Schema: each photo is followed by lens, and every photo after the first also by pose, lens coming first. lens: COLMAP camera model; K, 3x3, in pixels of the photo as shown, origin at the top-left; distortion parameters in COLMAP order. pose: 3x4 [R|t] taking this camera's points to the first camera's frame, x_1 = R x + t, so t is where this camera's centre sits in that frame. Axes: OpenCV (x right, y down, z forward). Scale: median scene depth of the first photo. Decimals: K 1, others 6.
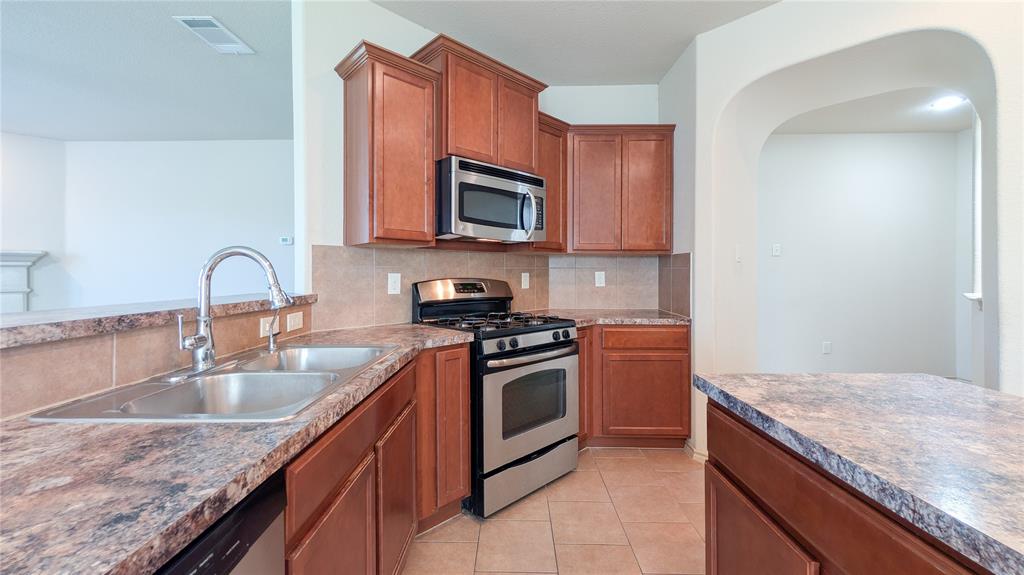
lens RADIAL K [[402.4, 0, 507.1], [0, 402.4, 272.5], [0, 0, 1]] dist [0.001454, 0.000036]
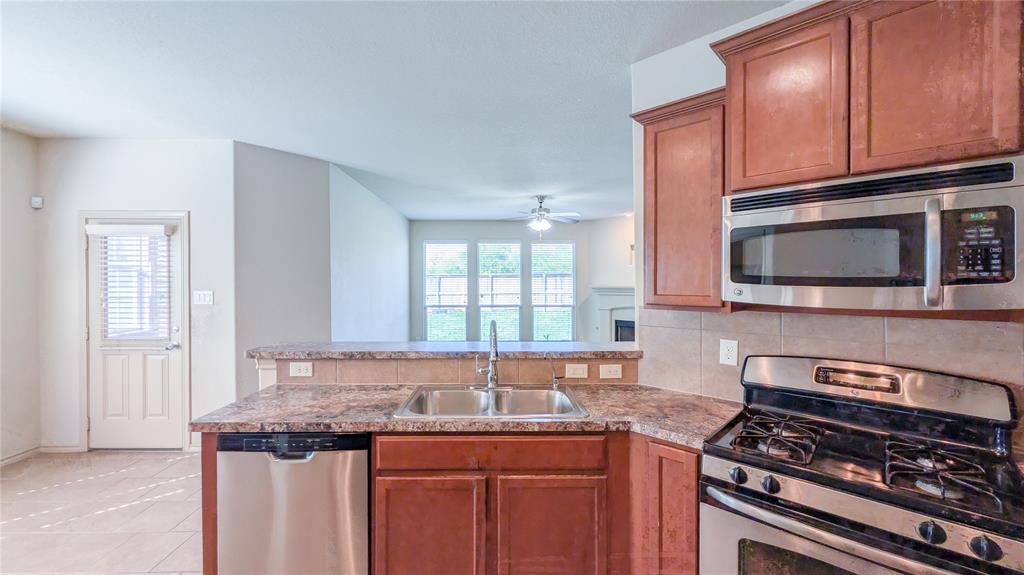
lens RADIAL K [[400.3, 0, 492.1], [0, 400.3, 287.9], [0, 0, 1]] dist [0.001057, 0.000035]
pose [[0.040061, 0.008077, -0.999165, 0.584746], [-0.002450, 0.999965, 0.007985, -0.123059], [0.999194, 0.002128, 0.040080, 0.535253]]
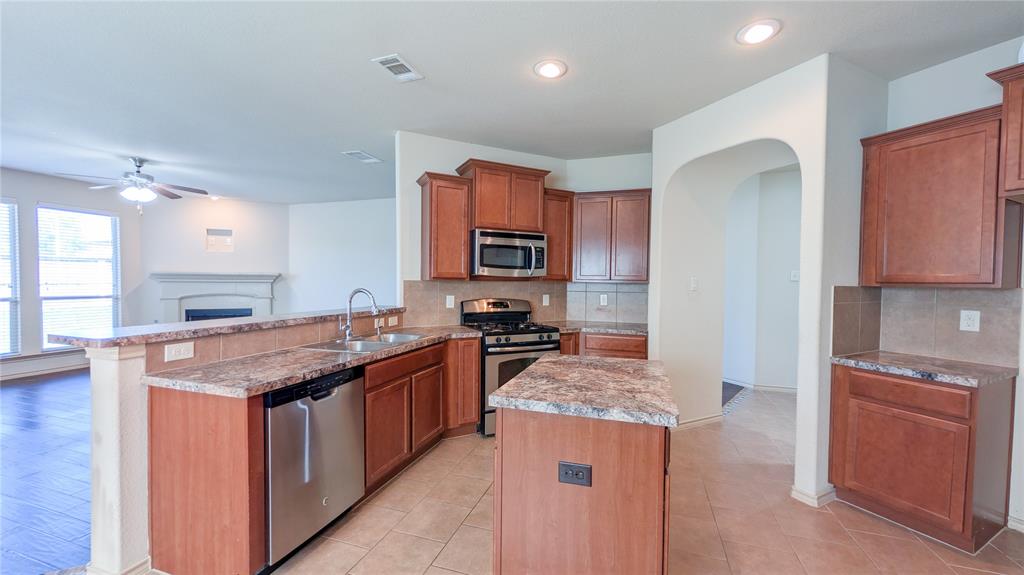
lens RADIAL K [[392.5, 0, 515.4], [0, 392.5, 291.4], [0, 0, 1]] dist [-0.001157, -0.000149]
pose [[0.958063, 0.018350, -0.285969, 0.502150], [-0.011179, 0.999581, 0.026690, -0.069097], [0.286339, -0.022374, 0.957867, -0.554395]]
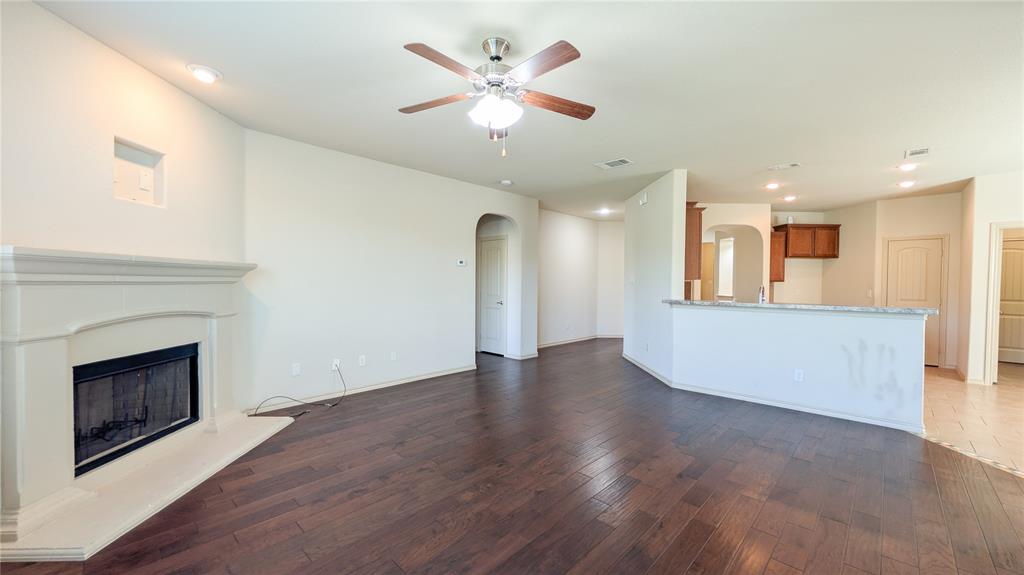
lens RADIAL K [[399.1, 0, 515.2], [0, 399.1, 287.4], [0, 0, 1]] dist [0.000874, -0.000043]
pose [[0.658613, -0.007717, 0.752442, -2.961170], [-0.005518, 0.999871, 0.015085, -0.042775], [-0.752461, -0.014087, 0.658486, 0.126084]]
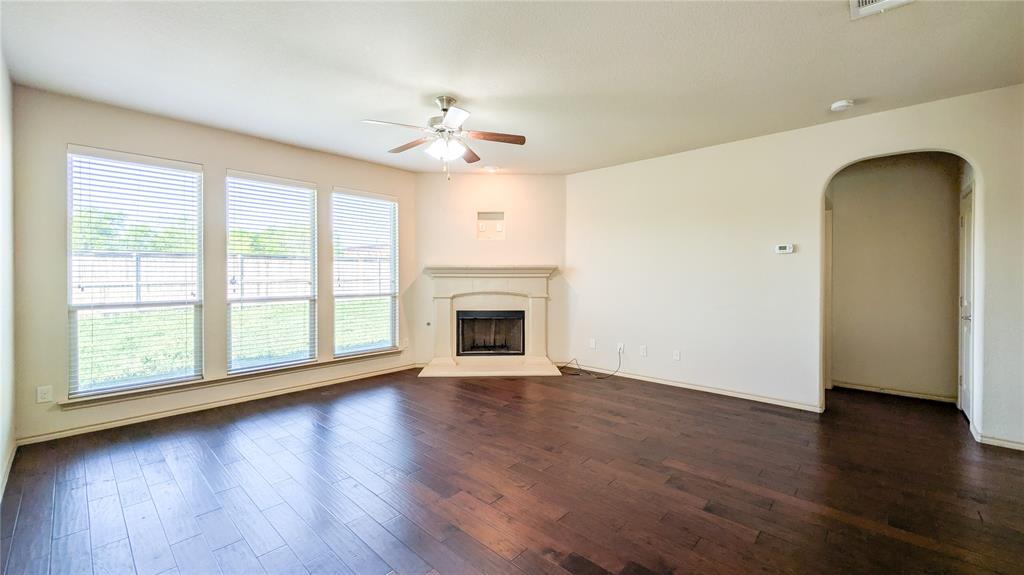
lens RADIAL K [[399.1, 0, 515.2], [0, 399.1, 287.4], [0, 0, 1]] dist [0.000874, -0.000043]
pose [[0.766040, 0.018436, -0.642528, -0.950795], [-0.002036, 0.999653, 0.026256, -0.034484], [0.642789, -0.018805, 0.765812, -0.068088]]
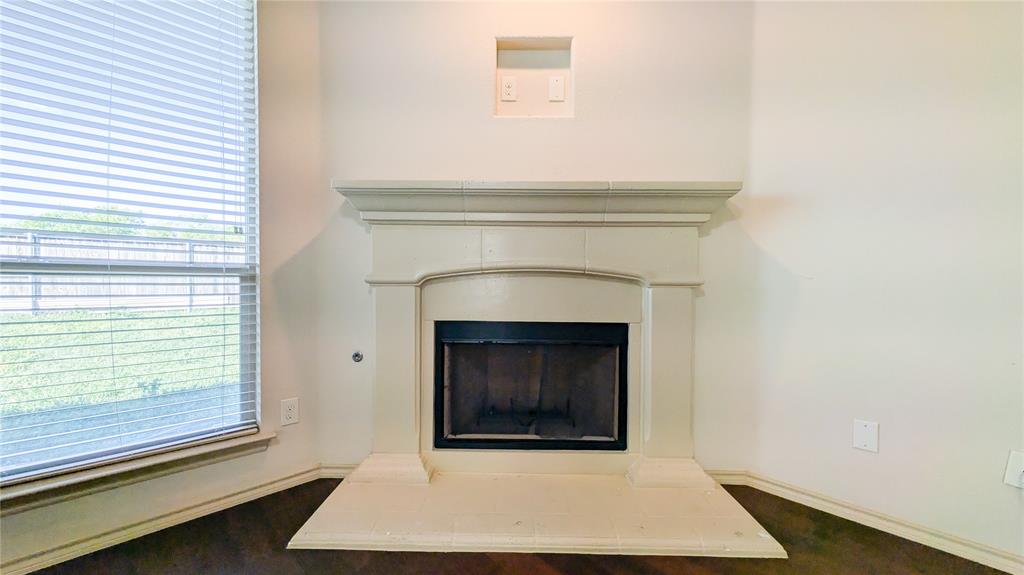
lens RADIAL K [[376.3, 0, 543.8], [0, 376.3, 296.9], [0, 0, 1]] dist [0.000552, 0.000034]
pose [[0.719389, 0.018083, -0.694372, -2.151611], [-0.008572, 0.999816, 0.017156, 0.117875], [0.694555, -0.006390, 0.719412, 1.250639]]
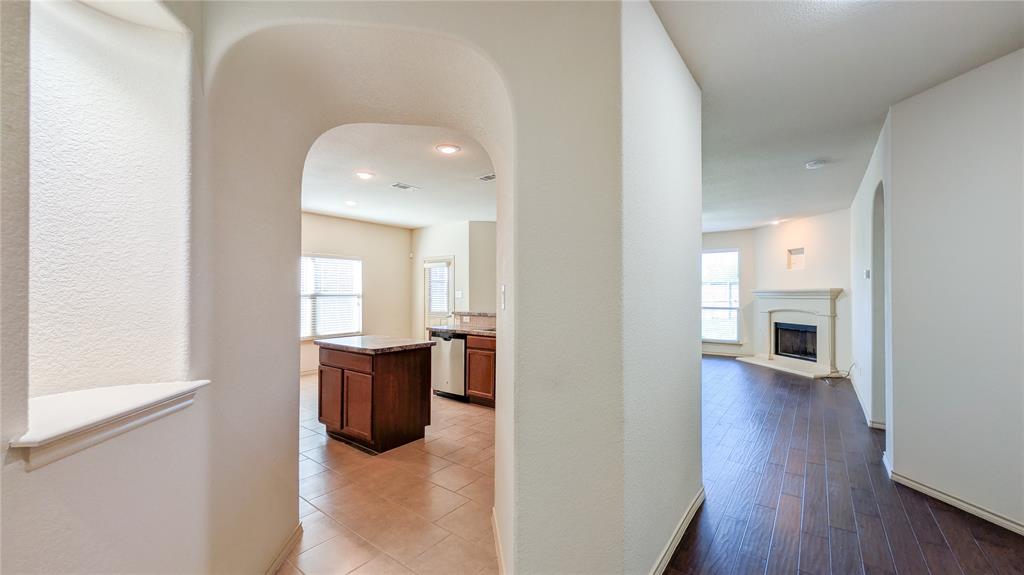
lens RADIAL K [[390.9, 0, 506.6], [0, 390.9, 291.7], [0, 0, 1]] dist [-0.000223, -0.000013]
pose [[-0.589321, -0.004613, -0.807885, 1.484909], [-0.000455, 0.999985, -0.005377, -0.071488], [0.807898, -0.002801, -0.589315, 1.843189]]
